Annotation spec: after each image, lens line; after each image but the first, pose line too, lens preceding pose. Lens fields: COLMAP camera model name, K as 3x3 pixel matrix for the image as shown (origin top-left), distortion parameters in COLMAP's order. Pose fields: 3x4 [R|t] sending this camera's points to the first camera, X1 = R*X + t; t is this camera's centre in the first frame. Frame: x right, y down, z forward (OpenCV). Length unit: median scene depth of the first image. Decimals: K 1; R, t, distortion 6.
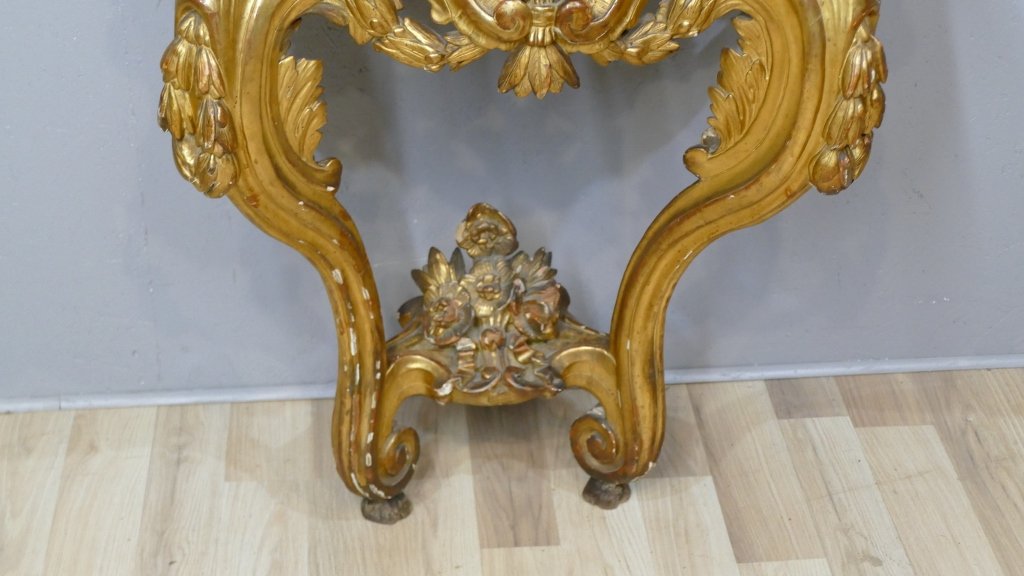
lens RADIAL K [[2089.1, 0, 512.0], [0, 2089.1, 288.0], [0, 0, 1]] dist [-0.051143, 0.331042]
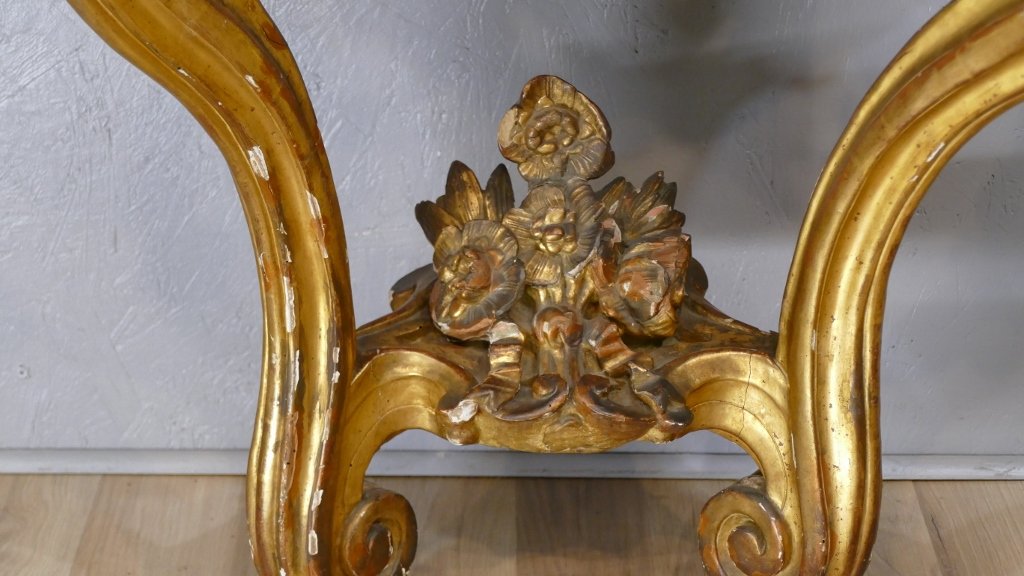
lens RADIAL K [[2593.7, 0, 512.0], [0, 2593.7, 288.0], [0, 0, 1]] dist [-0.043793, -0.434989]
pose [[0.997477, 0.036580, -0.060841, 0.018800], [-0.043556, 0.992106, -0.117597, 0.092567], [0.056059, 0.119951, 0.991196, 0.343067]]
